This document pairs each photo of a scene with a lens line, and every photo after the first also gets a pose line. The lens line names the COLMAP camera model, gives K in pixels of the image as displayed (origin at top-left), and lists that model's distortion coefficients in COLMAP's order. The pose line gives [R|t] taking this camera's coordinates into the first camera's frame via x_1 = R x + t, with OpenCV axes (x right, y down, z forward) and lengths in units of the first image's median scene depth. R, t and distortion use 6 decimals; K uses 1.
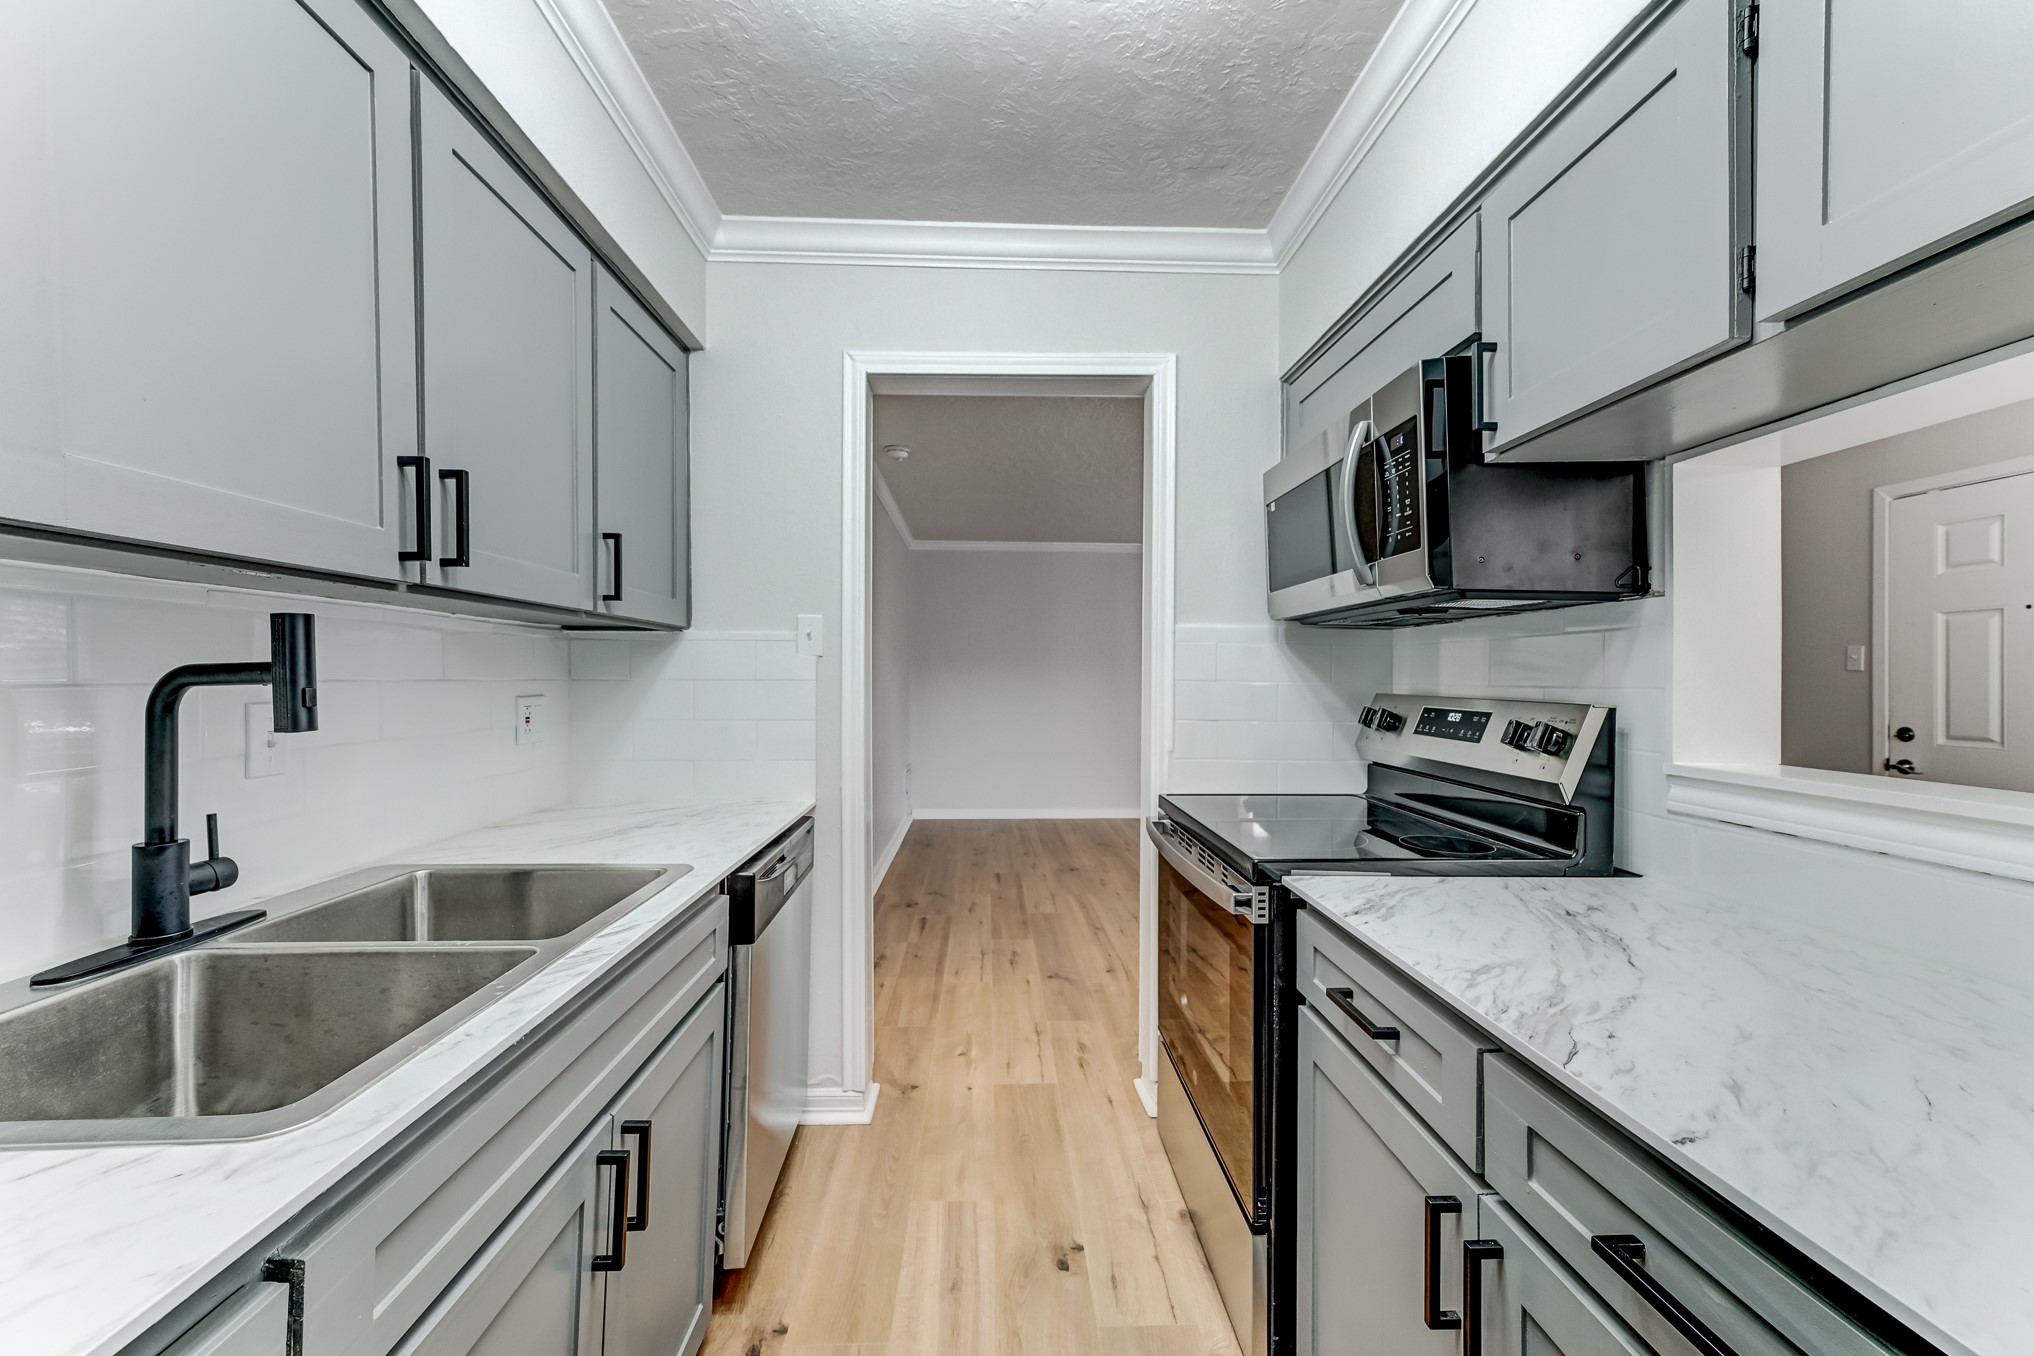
lens RADIAL K [[786.9, 0, 1013.8], [0, 786.9, 680.0], [0, 0, 1]] dist [0.010159, -0.000130]
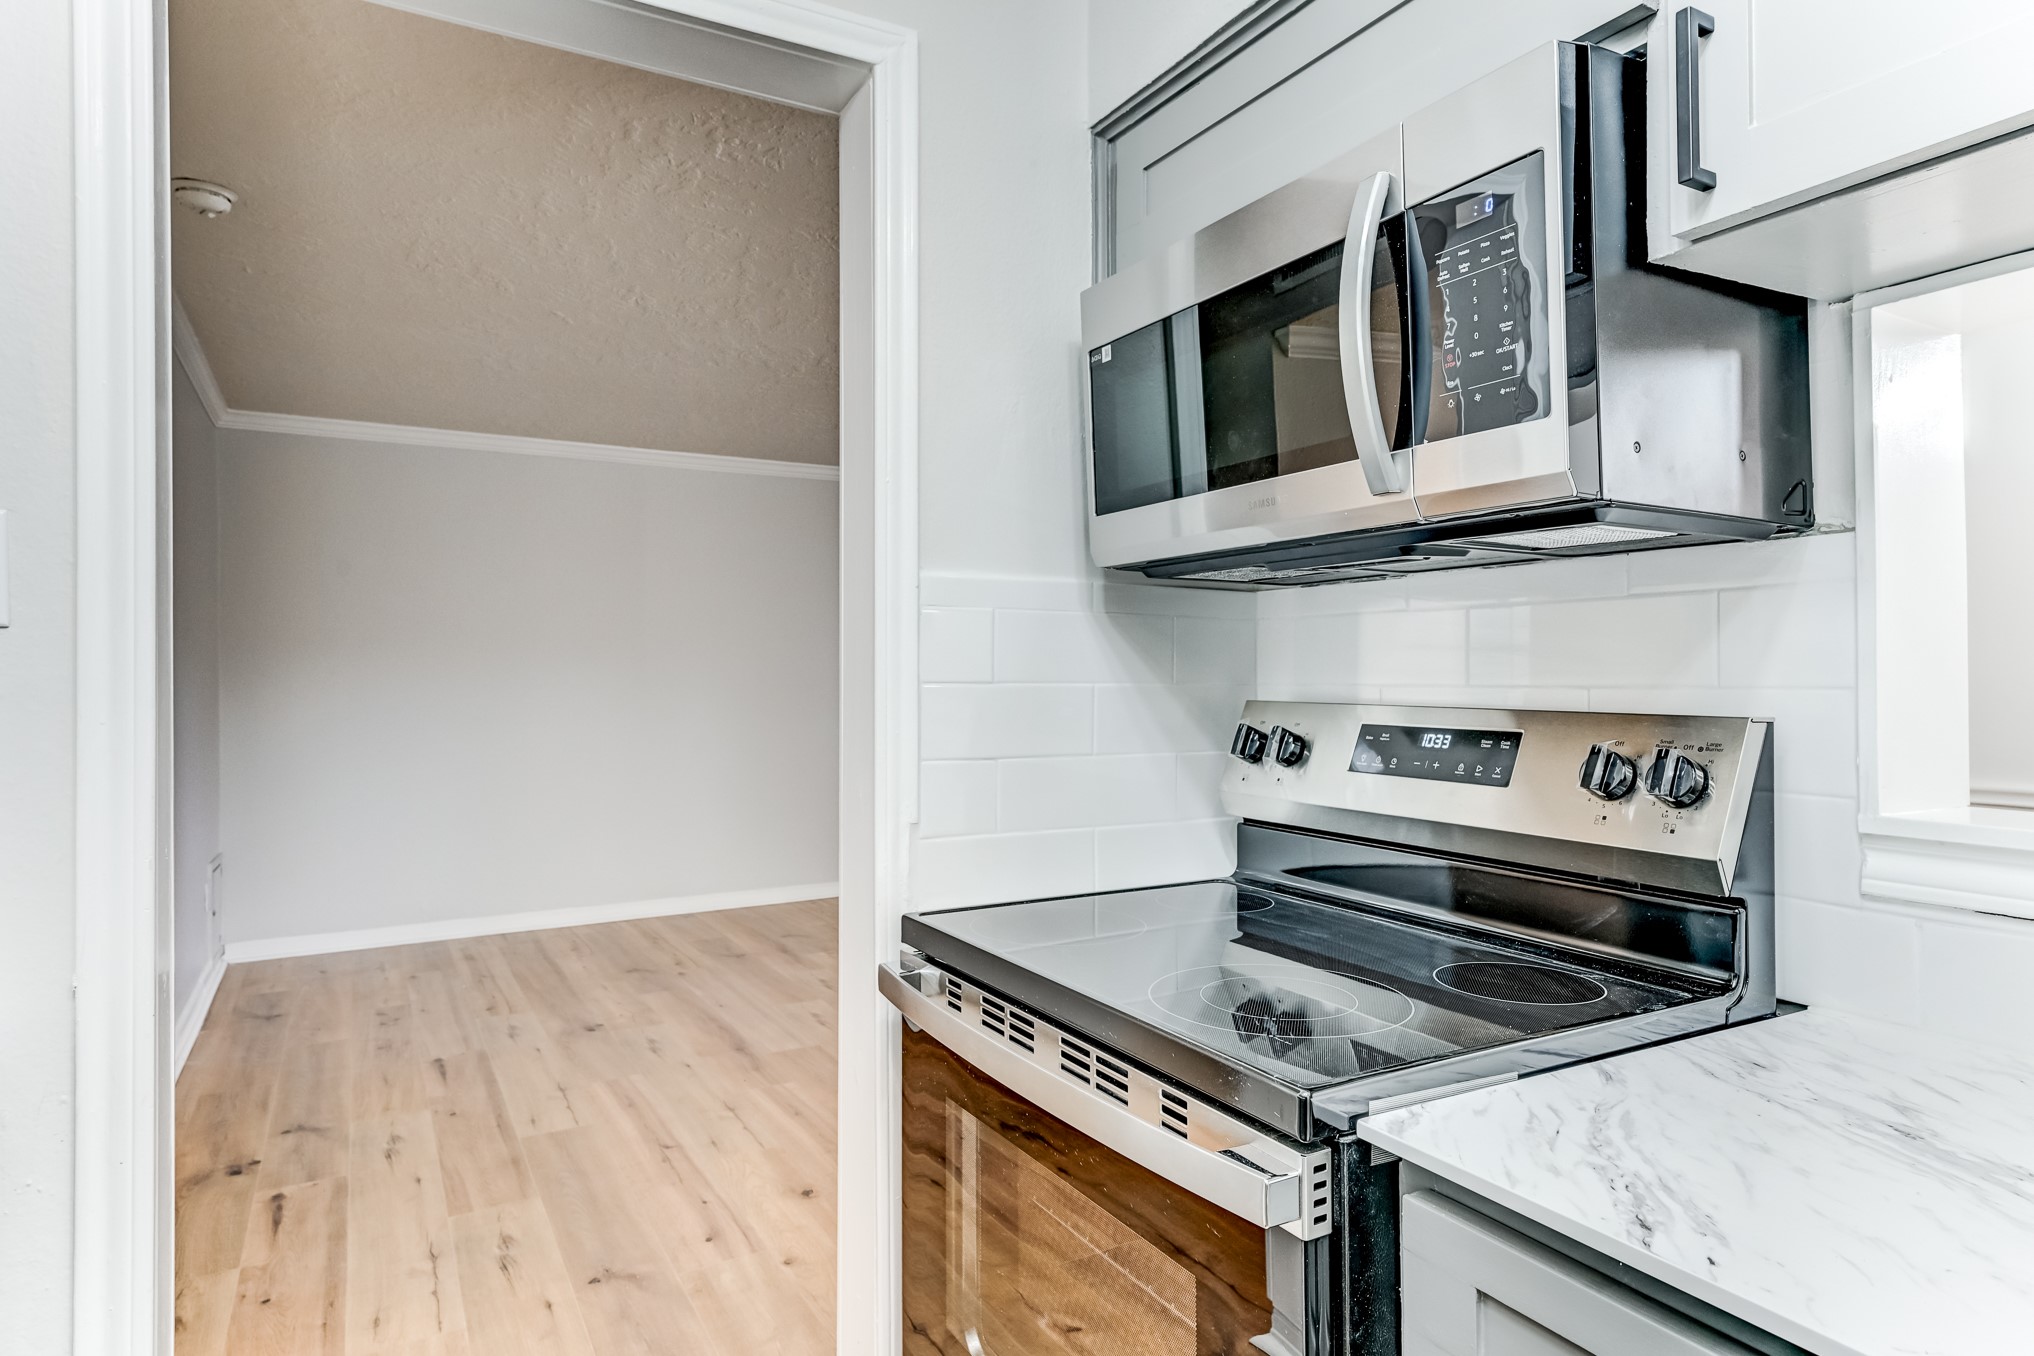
lens RADIAL K [[1164.5, 0, 1023.8], [0, 1164.5, 663.2], [0, 0, 1]] dist [0.019563, -0.001826]
pose [[0.885220, -0.004681, 0.465149, -0.085216], [0.010974, 0.999881, -0.010823, -0.002970], [-0.465043, 0.014686, 0.885166, 0.319429]]
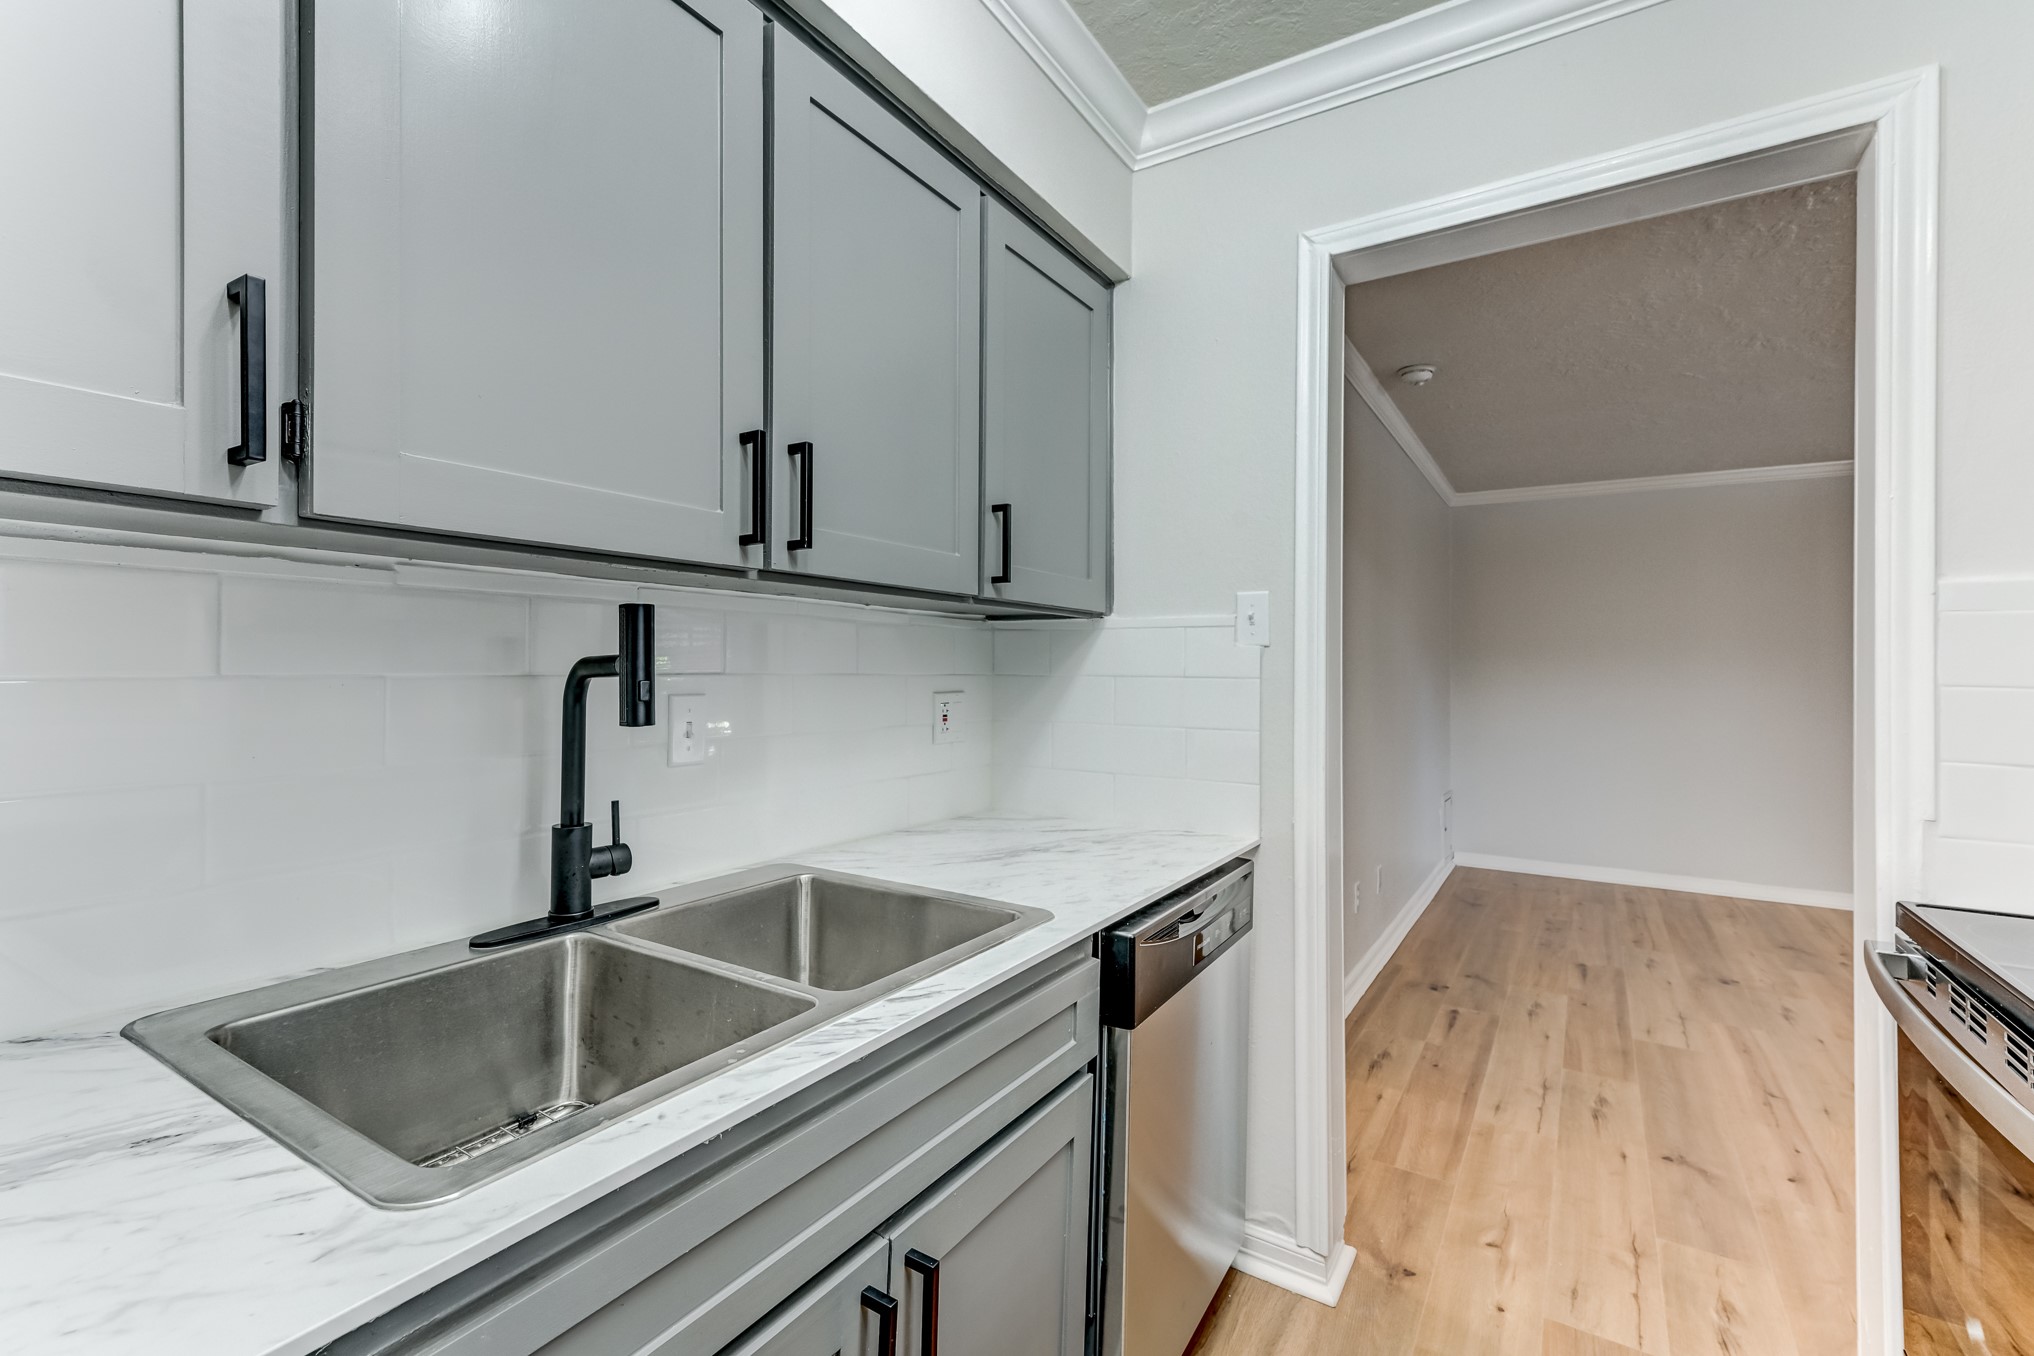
lens RADIAL K [[900.7, 0, 1009.9], [0, 900.7, 656.2], [0, 0, 1]] dist [0.012928, -0.000594]
pose [[0.822189, -0.003572, -0.569203, 0.044053], [-0.009651, 0.999749, -0.020214, -0.000904], [0.569132, 0.022113, 0.821949, 0.156628]]
